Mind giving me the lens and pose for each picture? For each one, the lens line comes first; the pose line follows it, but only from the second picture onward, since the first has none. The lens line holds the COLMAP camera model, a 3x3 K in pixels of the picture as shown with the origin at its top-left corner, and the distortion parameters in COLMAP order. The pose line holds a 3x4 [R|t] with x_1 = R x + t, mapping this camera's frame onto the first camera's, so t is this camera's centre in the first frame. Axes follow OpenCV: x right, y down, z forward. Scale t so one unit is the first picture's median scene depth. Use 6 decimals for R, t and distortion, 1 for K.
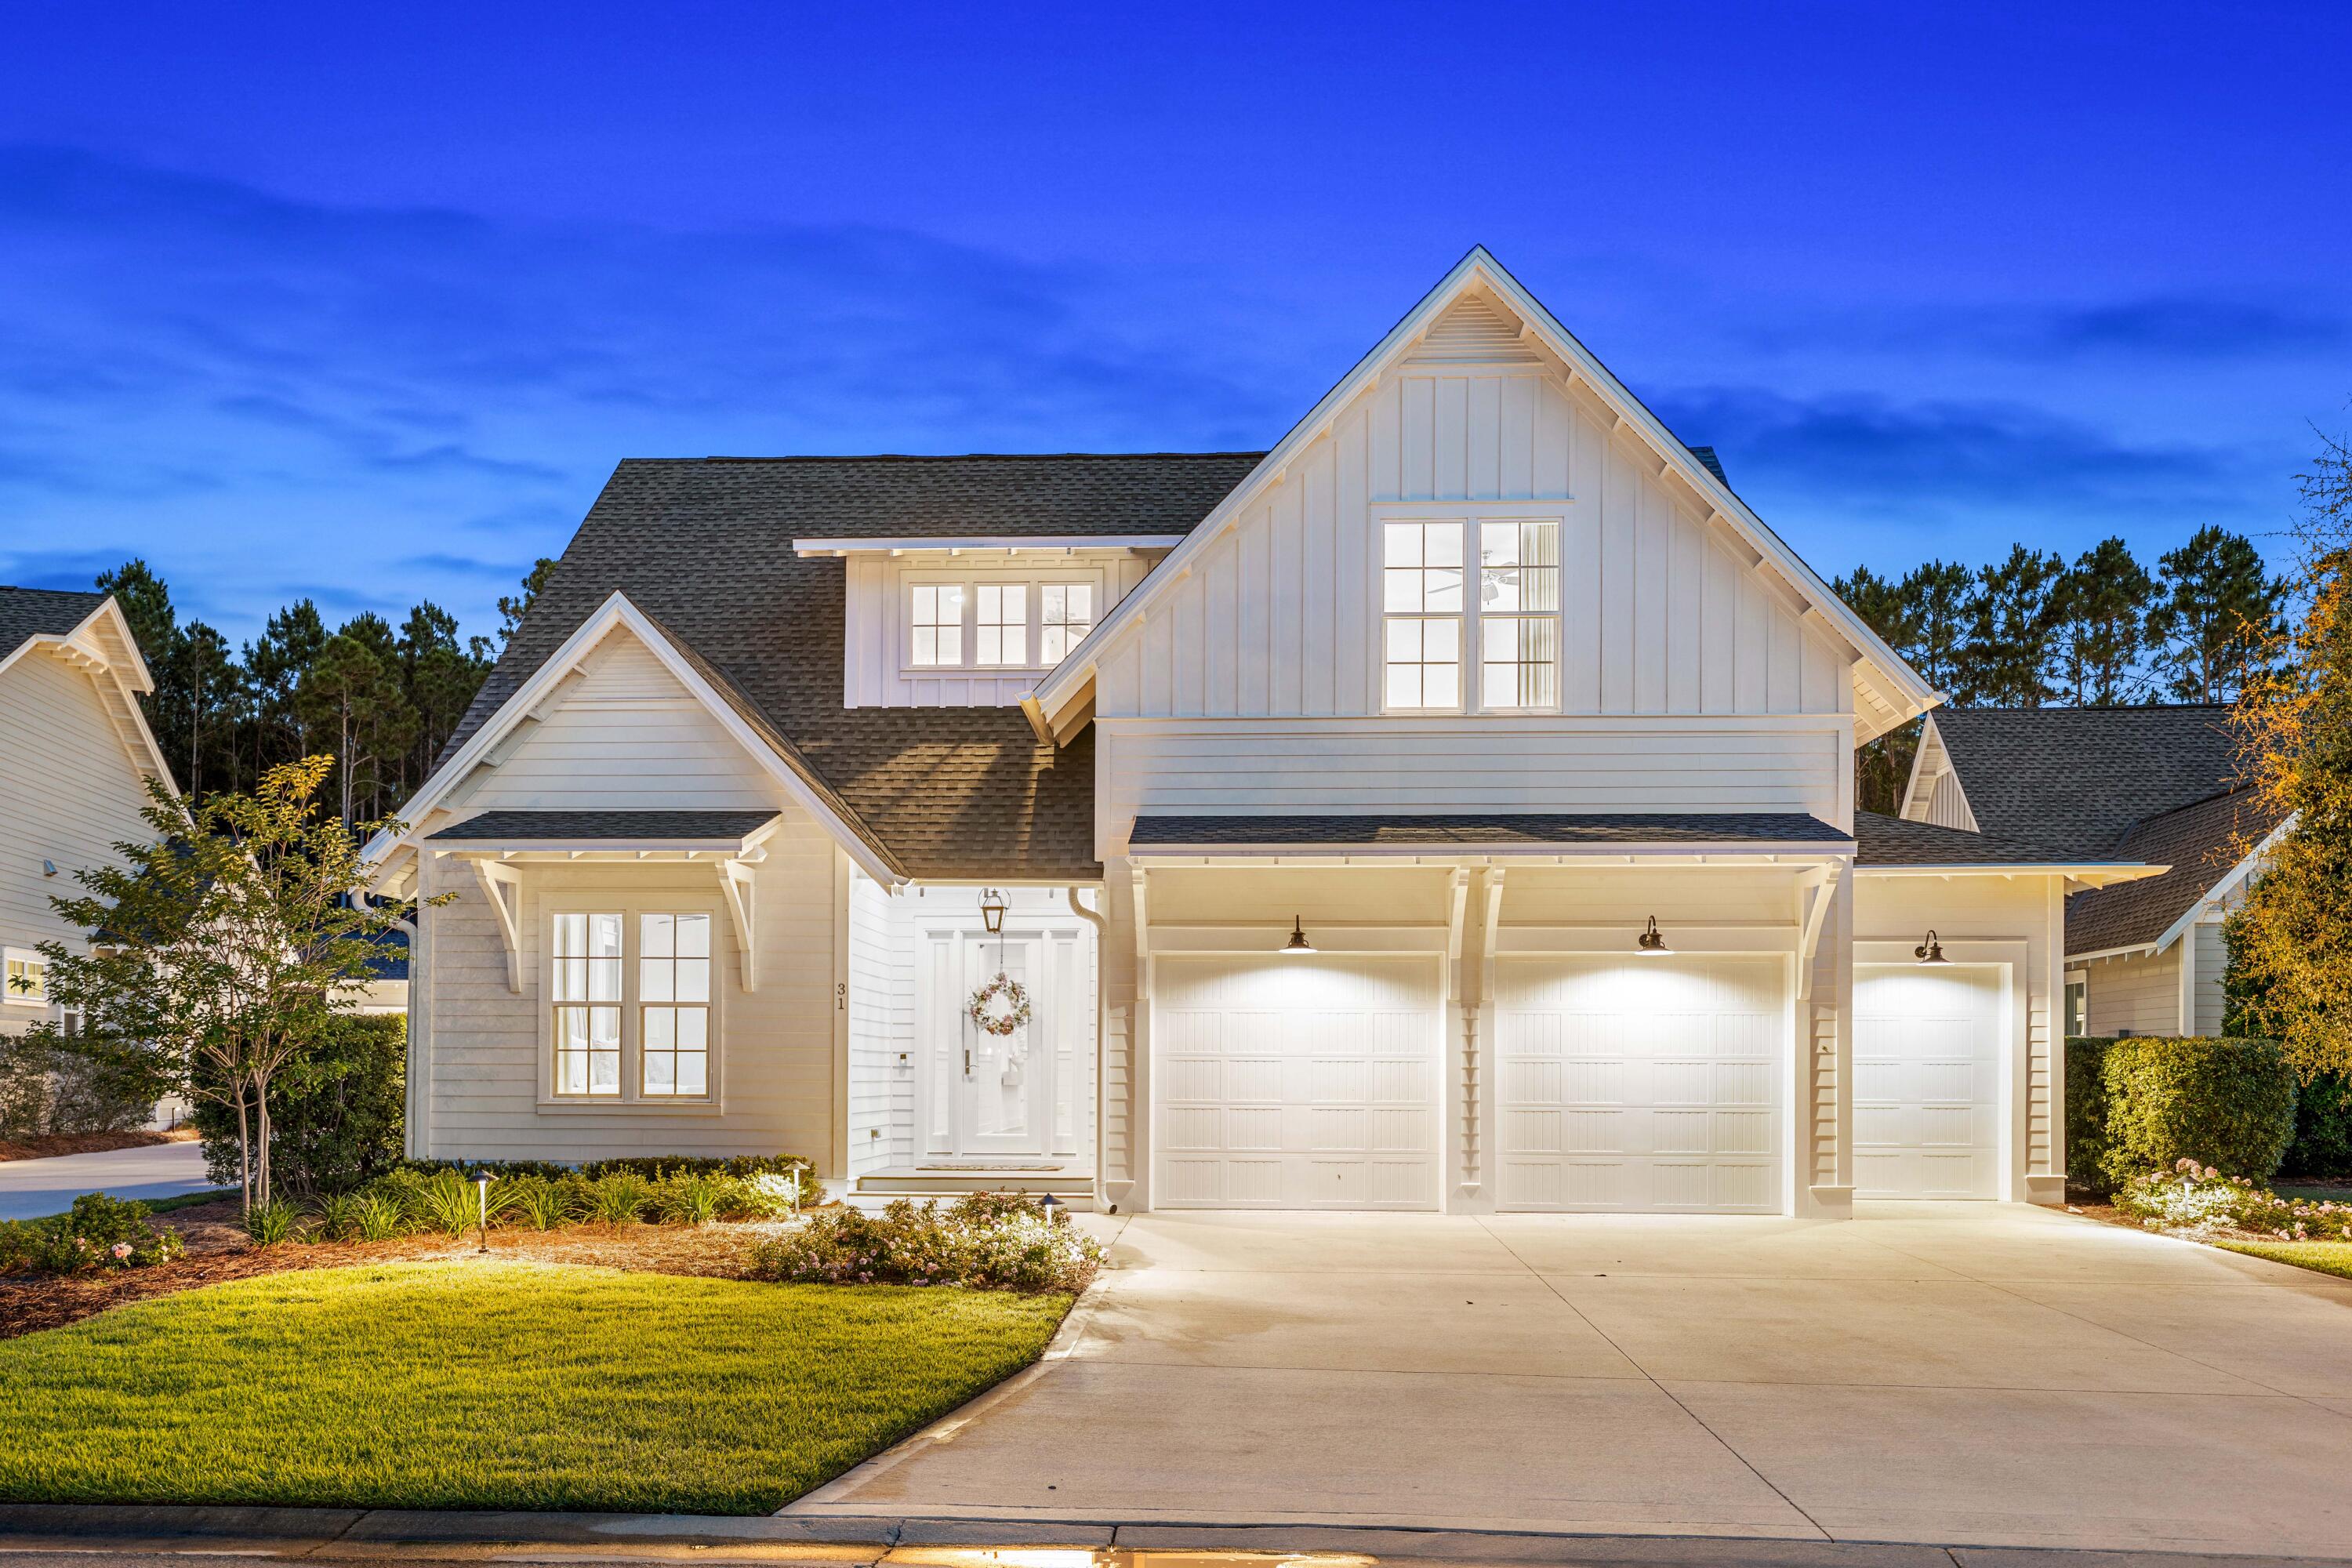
lens RADIAL K [[1596.5, 0, 1176.0], [0, 1596.5, 784.0], [0, 0, 1]] dist [0.001254, 0.002676]
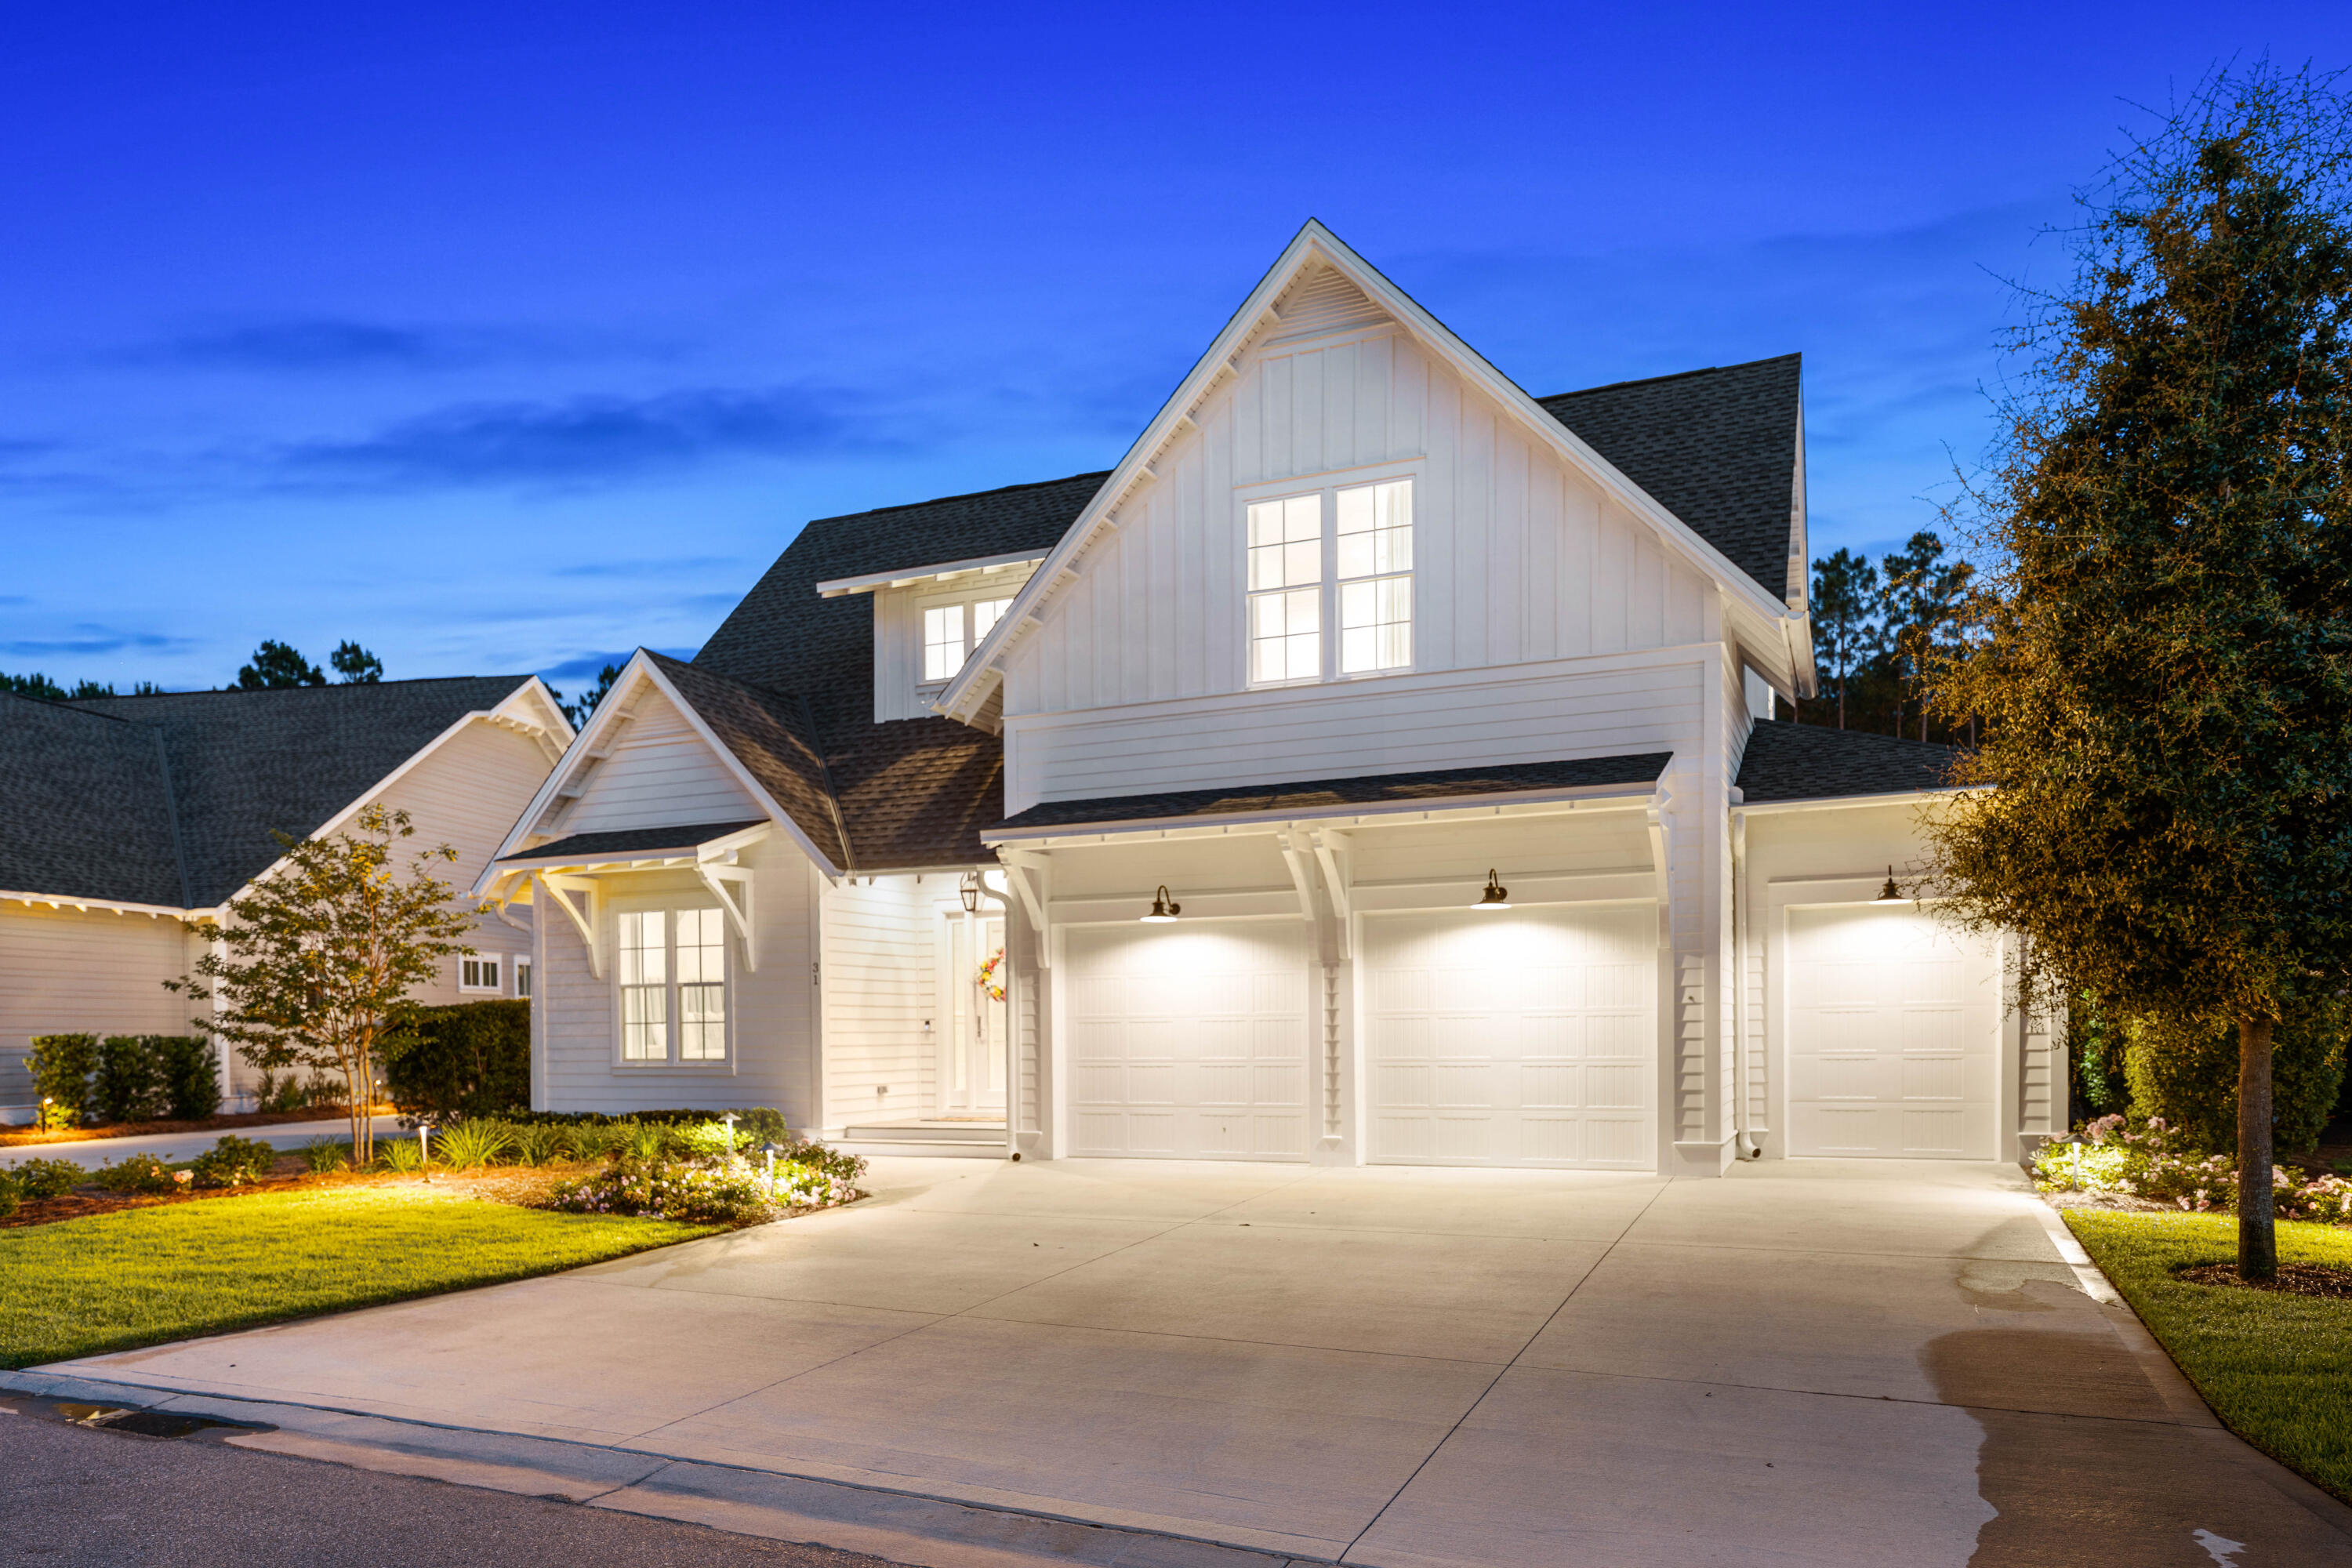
lens RADIAL K [[1522.4, 0, 1176.0], [0, 1522.4, 784.0], [0, 0, 1]] dist [-0.000028, 0.000168]
pose [[0.934026, -0.072775, -0.349713, 0.431153], [0.079510, 0.996822, 0.004921, 0.009432], [0.348243, -0.032402, 0.936844, 0.047579]]
